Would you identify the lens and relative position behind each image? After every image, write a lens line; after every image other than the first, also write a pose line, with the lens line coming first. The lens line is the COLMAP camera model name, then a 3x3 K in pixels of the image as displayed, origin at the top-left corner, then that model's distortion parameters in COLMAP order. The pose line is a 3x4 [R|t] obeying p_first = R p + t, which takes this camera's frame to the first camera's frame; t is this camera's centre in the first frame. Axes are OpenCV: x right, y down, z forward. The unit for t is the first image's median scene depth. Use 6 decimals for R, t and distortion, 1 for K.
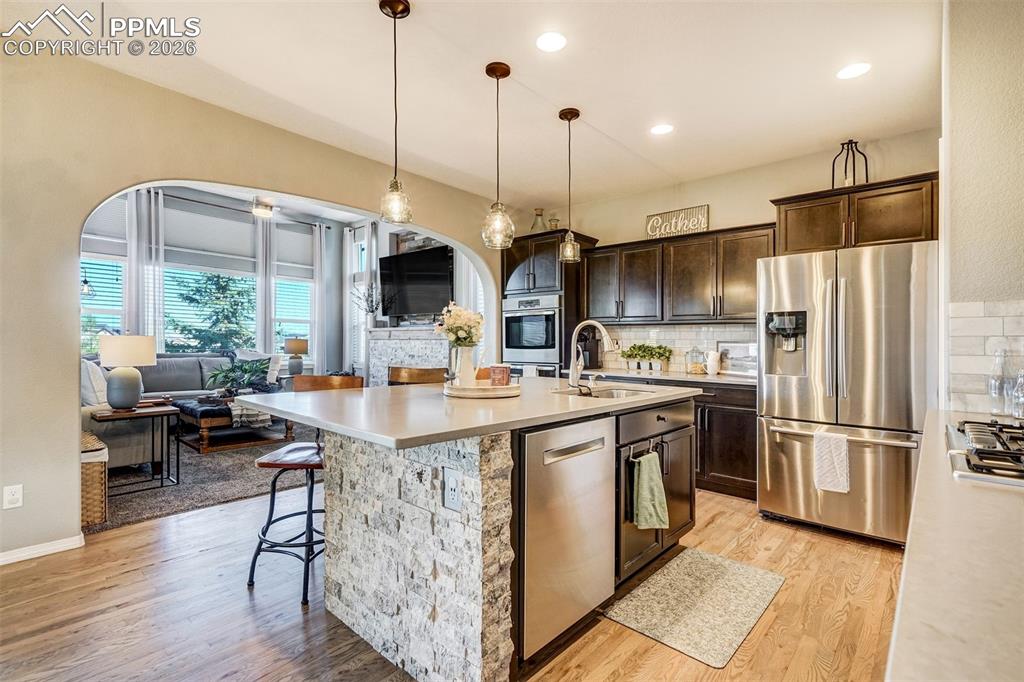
lens RADIAL K [[468.0, 0, 495.0], [0, 468.0, 342.8], [0, 0, 1]] dist [-0.000839, -0.000312]
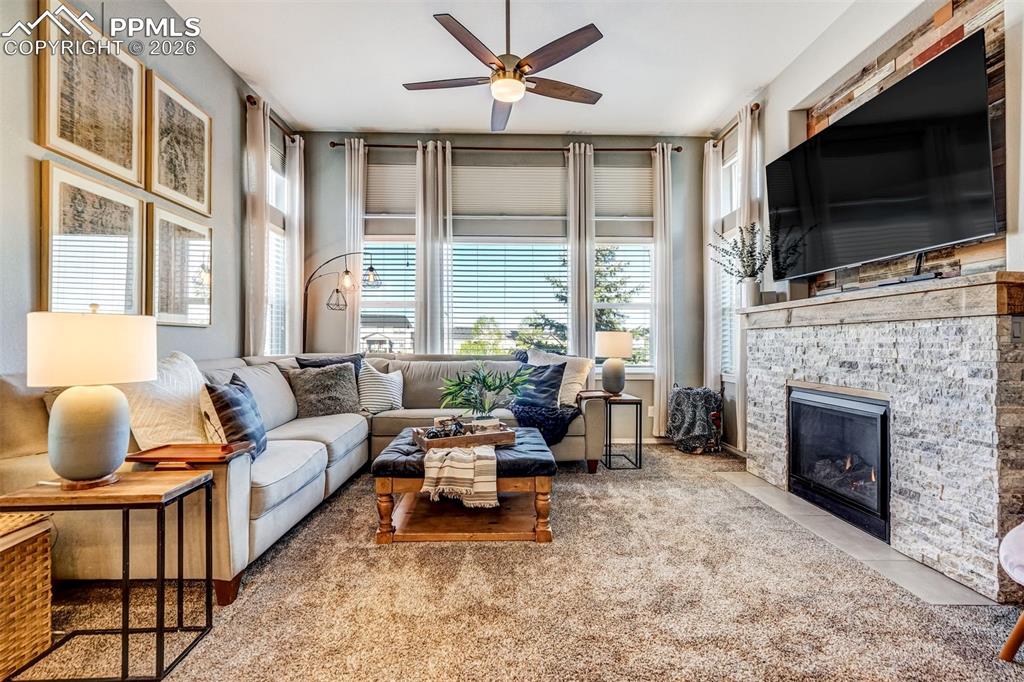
lens RADIAL K [[463.4, 0, 508.6], [0, 463.4, 345.6], [0, 0, 1]] dist [-0.000050, 0.001388]
pose [[0.695315, -0.009353, -0.718644, -0.103254], [0.009755, 0.999946, -0.003576, 0.011365], [0.718639, -0.004524, 0.695369, 0.559207]]
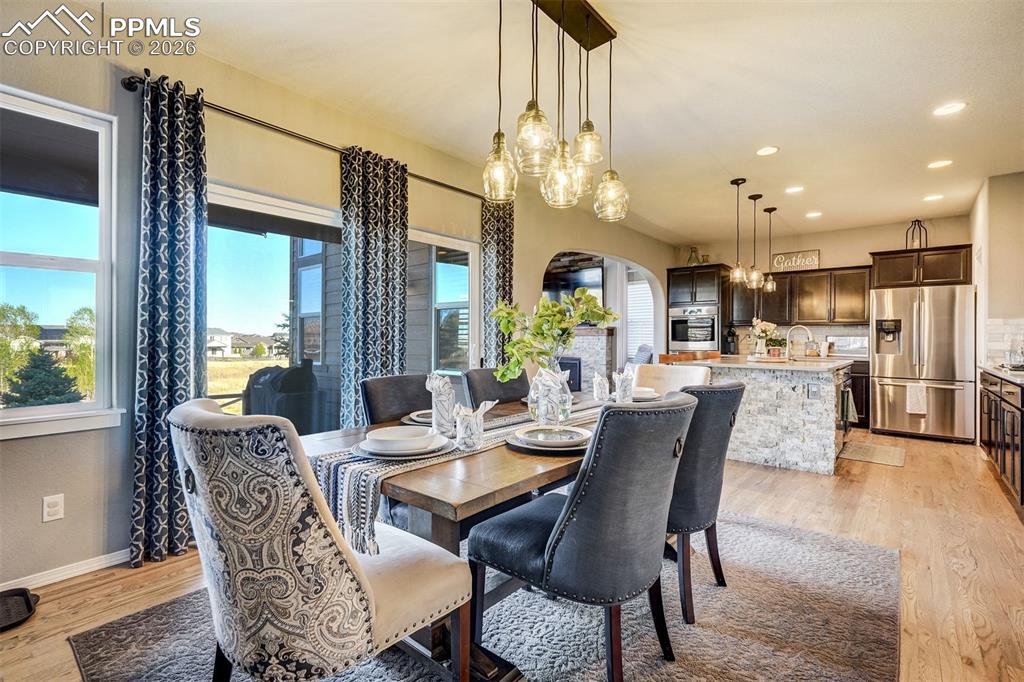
lens RADIAL K [[468.0, 0, 495.0], [0, 468.0, 342.8], [0, 0, 1]] dist [-0.000839, -0.000312]
pose [[0.999663, -0.004096, 0.025625, -0.471596], [0.003821, 0.999934, 0.010800, -0.000613], [-0.025667, -0.010699, 0.999613, -0.386192]]
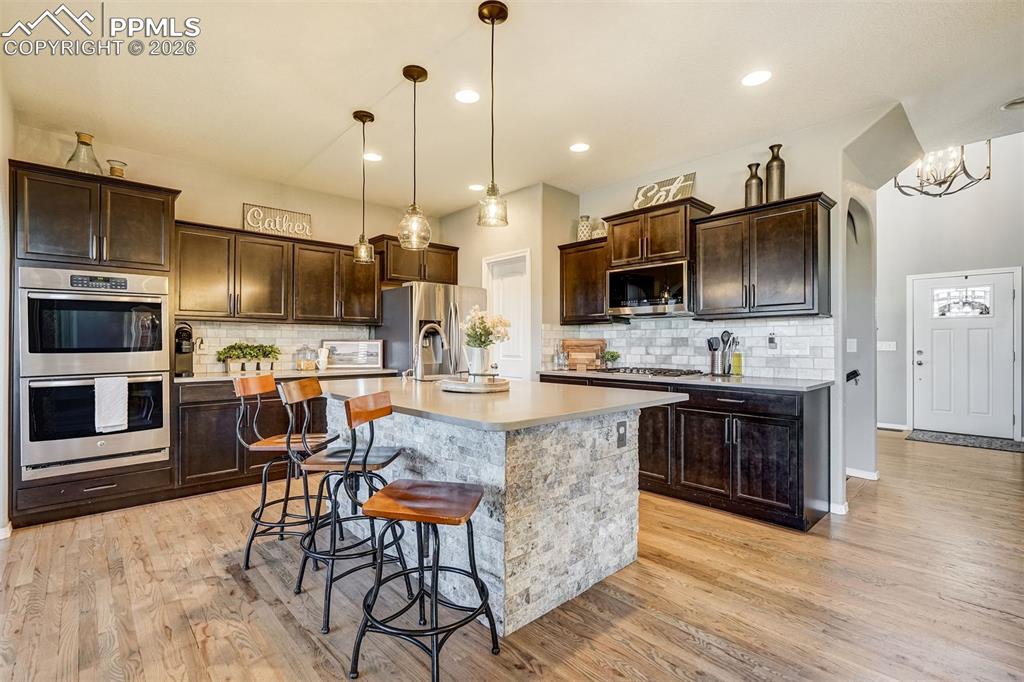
lens RADIAL K [[475.5, 0, 512.0], [0, 475.5, 341.0], [0, 0, 1]] dist [0.001308, 0.000710]
pose [[0.081103, -0.006981, 0.996681, -0.418644], [0.000535, 0.999976, 0.006961, -0.005261], [-0.996706, -0.000031, 0.081105, 0.296306]]
